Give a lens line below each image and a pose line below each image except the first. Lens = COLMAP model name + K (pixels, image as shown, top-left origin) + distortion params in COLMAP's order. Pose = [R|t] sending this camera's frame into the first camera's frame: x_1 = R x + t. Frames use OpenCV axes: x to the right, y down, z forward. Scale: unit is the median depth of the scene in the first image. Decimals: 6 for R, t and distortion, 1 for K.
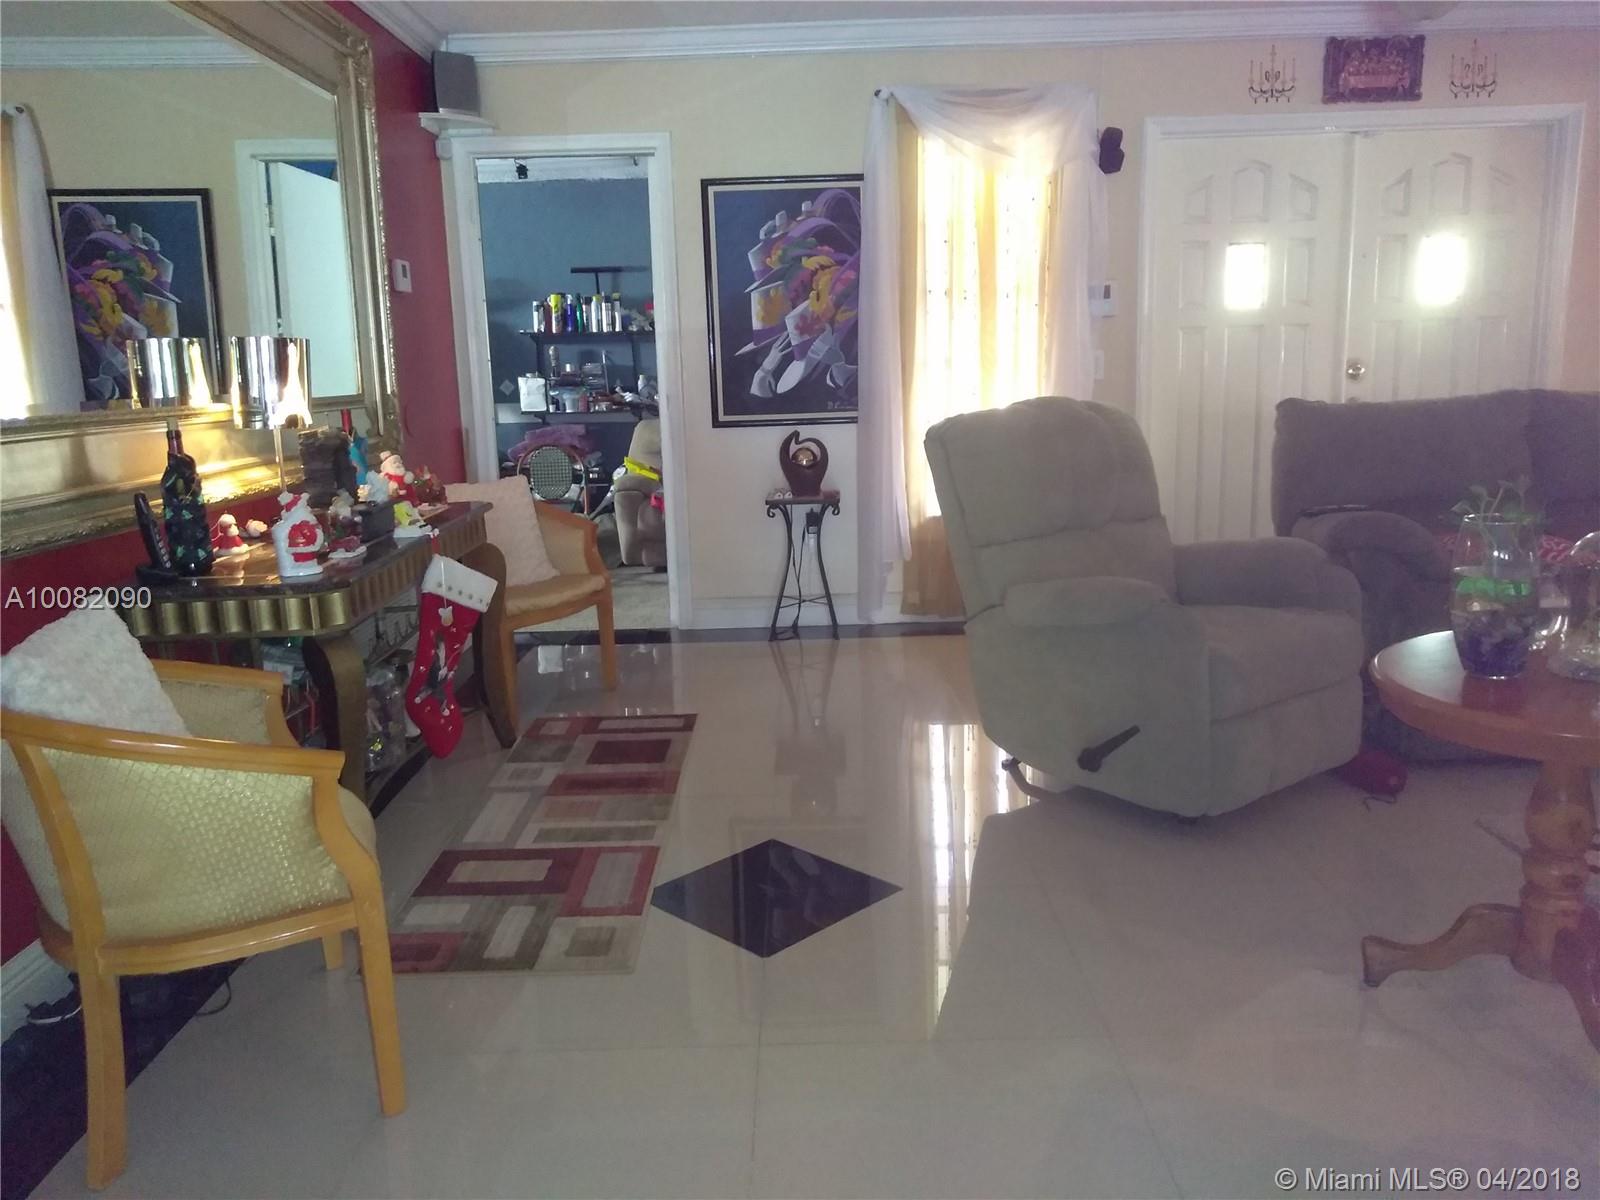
lens RADIAL K [[1226.3, 0, 800.3], [0, 1226.3, 599.4], [0, 0, 1]] dist [0.032783, -0.012124]
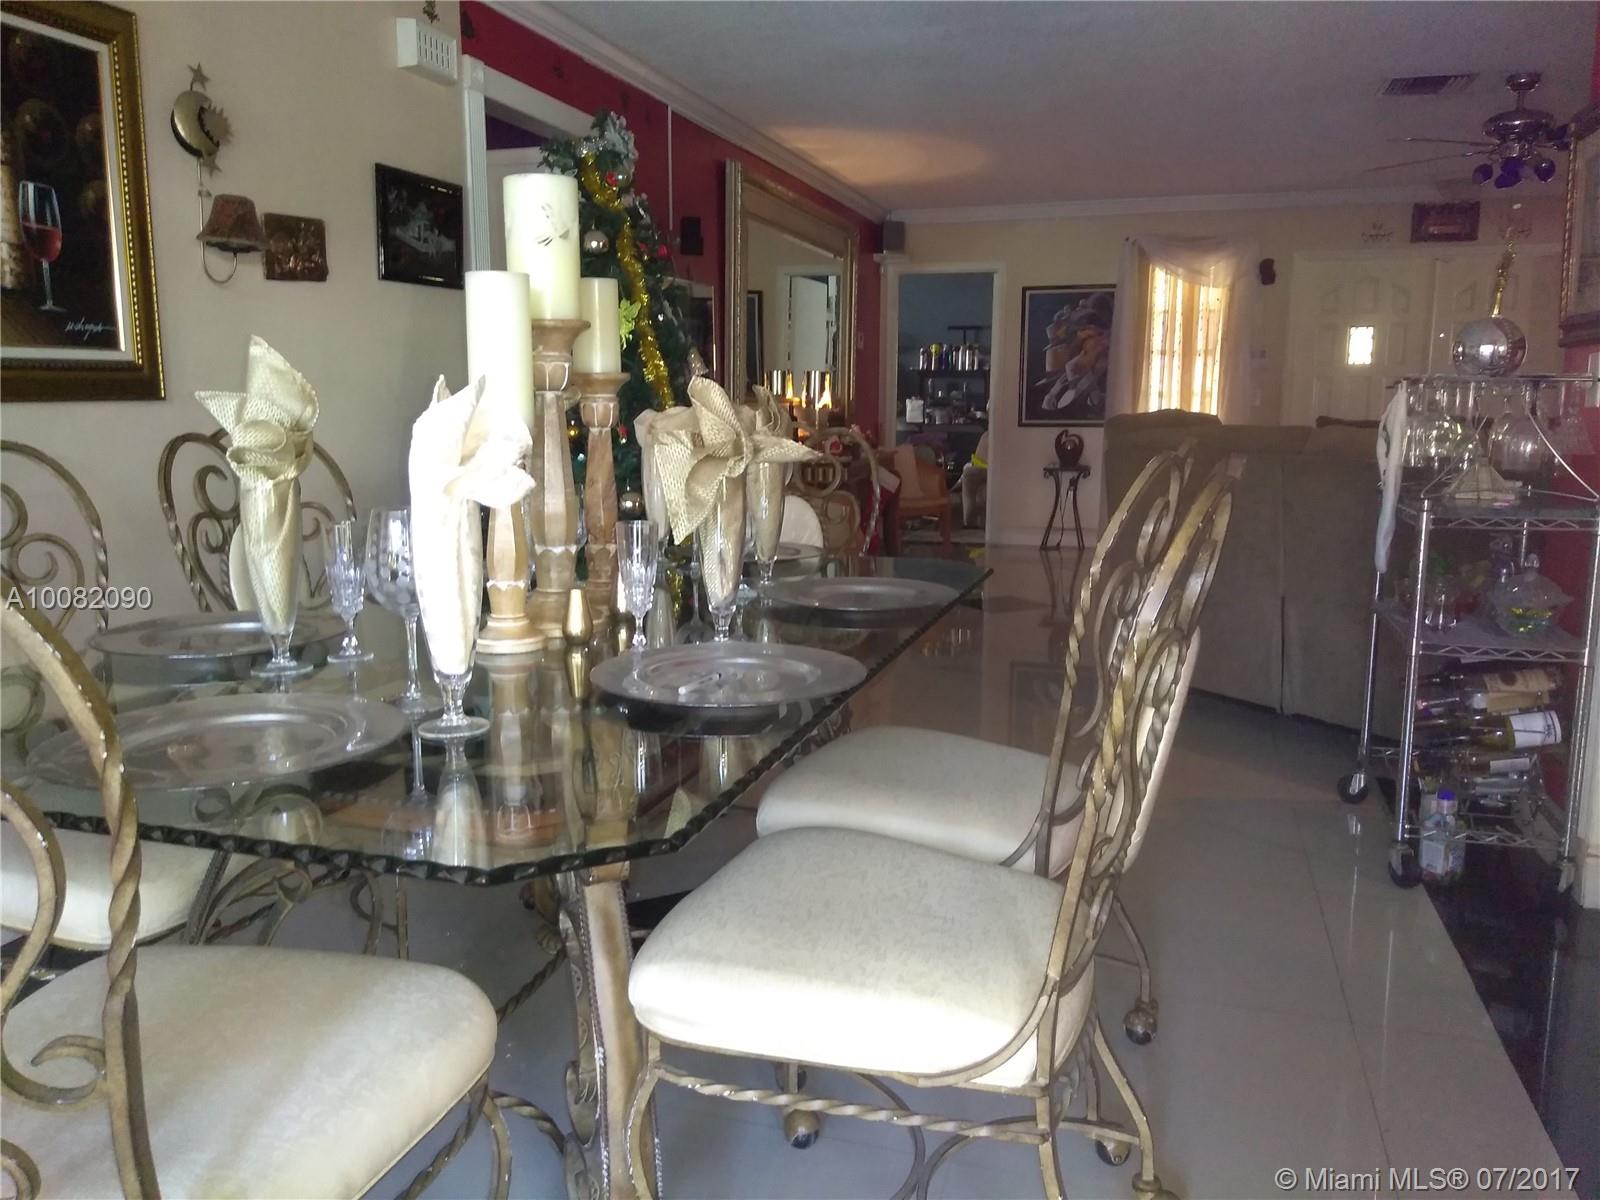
lens RADIAL K [[1226.3, 0, 800.0], [0, 1226.3, 598.5], [0, 0, 1]] dist [0.032783, -0.012124]
pose [[0.955990, 0.076877, -0.283150, 0.146369], [-0.085056, 0.996237, -0.016685, 0.160251], [0.280801, 0.040034, 0.958931, -0.758379]]
